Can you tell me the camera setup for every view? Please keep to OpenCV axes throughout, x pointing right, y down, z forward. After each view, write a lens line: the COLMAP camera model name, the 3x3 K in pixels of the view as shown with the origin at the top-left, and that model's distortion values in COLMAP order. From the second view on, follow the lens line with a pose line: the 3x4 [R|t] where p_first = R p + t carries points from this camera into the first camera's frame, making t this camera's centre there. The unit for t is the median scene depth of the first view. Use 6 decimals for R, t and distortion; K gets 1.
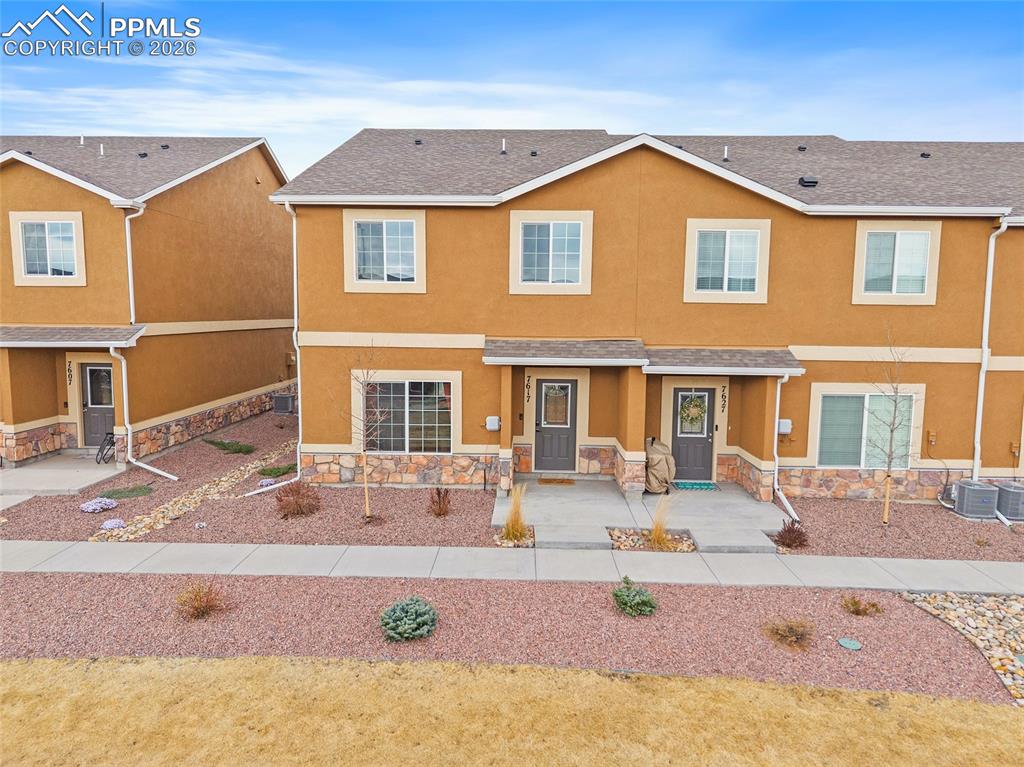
lens RADIAL K [[684.1, 0, 514.6], [0, 684.1, 384.0], [0, 0, 1]] dist [0.050446, -0.075142]
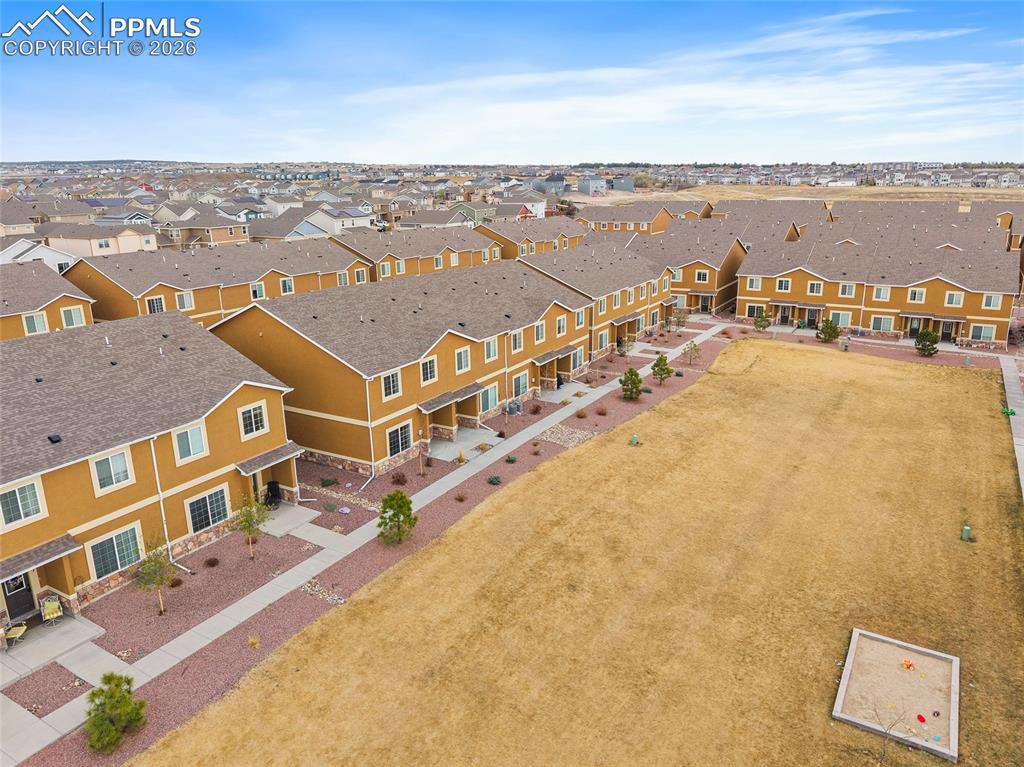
lens RADIAL K [[716.6, 0, 515.1], [0, 716.6, 382.7], [0, 0, 1]] dist [0.065269, -0.090779]
pose [[0.495509, -0.258051, 0.829385, -2.320265], [0.111130, 0.965837, 0.234112, -0.817959], [-0.861464, -0.023835, 0.507259, -0.879498]]
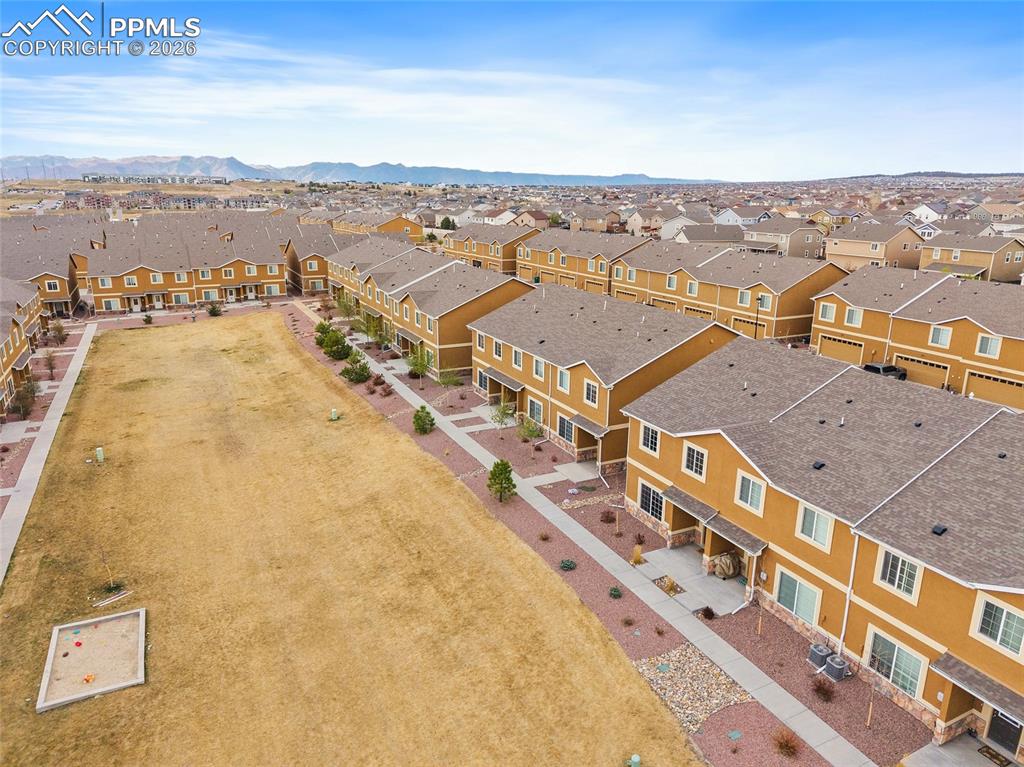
lens RADIAL K [[681.2, 0, 509.0], [0, 681.2, 387.1], [0, 0, 1]] dist [0.061801, -0.070565]
pose [[0.463219, 0.241368, -0.852743, 1.703728], [-0.095385, 0.970187, 0.222796, -0.902869], [0.881096, -0.021865, 0.472432, -0.673704]]
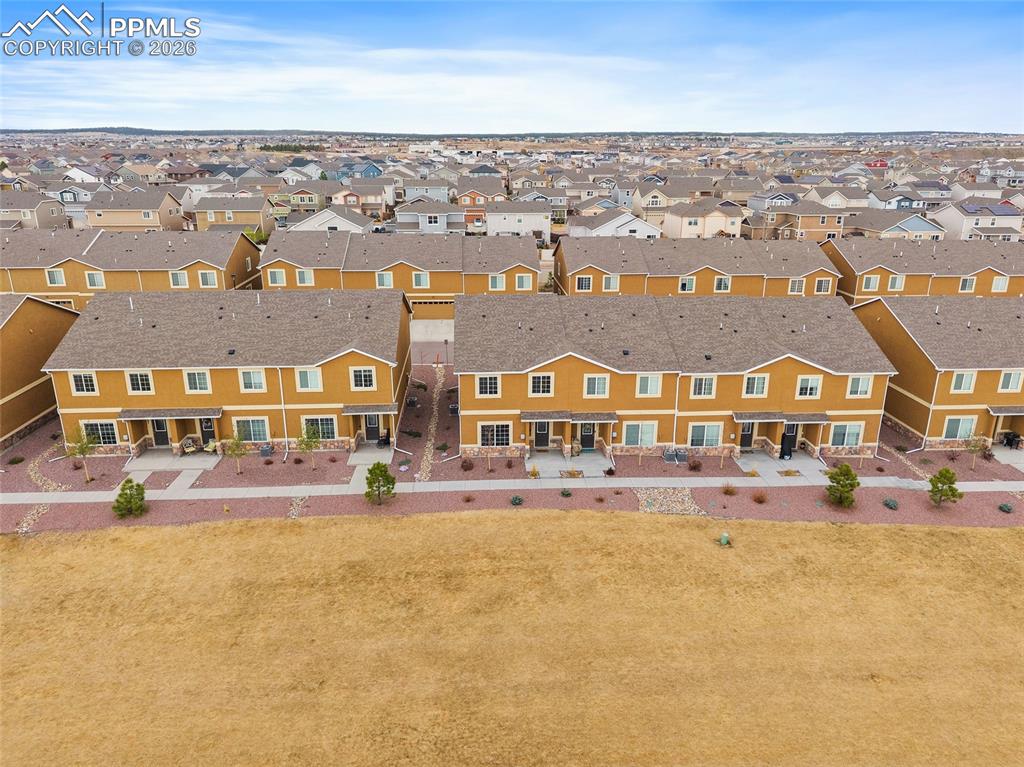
lens RADIAL K [[716.6, 0, 515.1], [0, 716.6, 382.7], [0, 0, 1]] dist [0.065269, -0.090779]
pose [[0.996414, -0.031387, 0.078579, -0.321784], [0.014454, 0.978145, 0.207419, -0.877505], [-0.083371, -0.205539, 0.975091, -2.168526]]
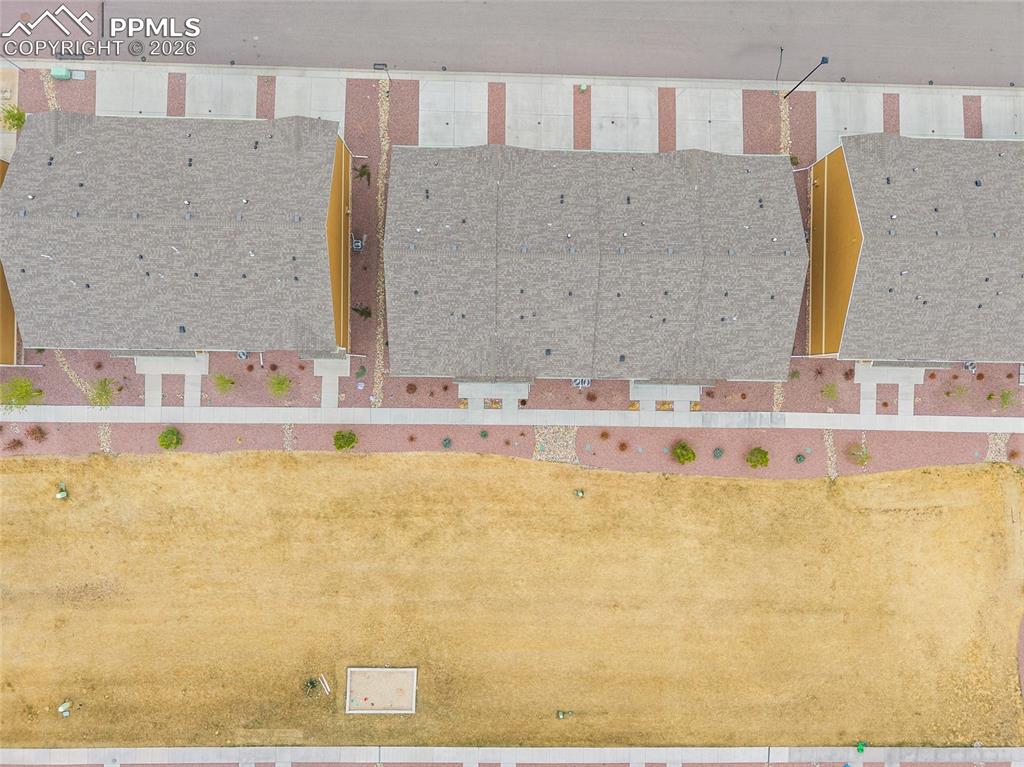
lens RADIAL K [[684.1, 0, 514.6], [0, 684.1, 384.0], [0, 0, 1]] dist [0.050446, -0.075142]
pose [[0.999857, -0.004113, 0.016396, 0.230318], [-0.015908, 0.099070, 0.994953, -3.725401], [-0.005716, -0.995072, 0.098991, 0.577226]]
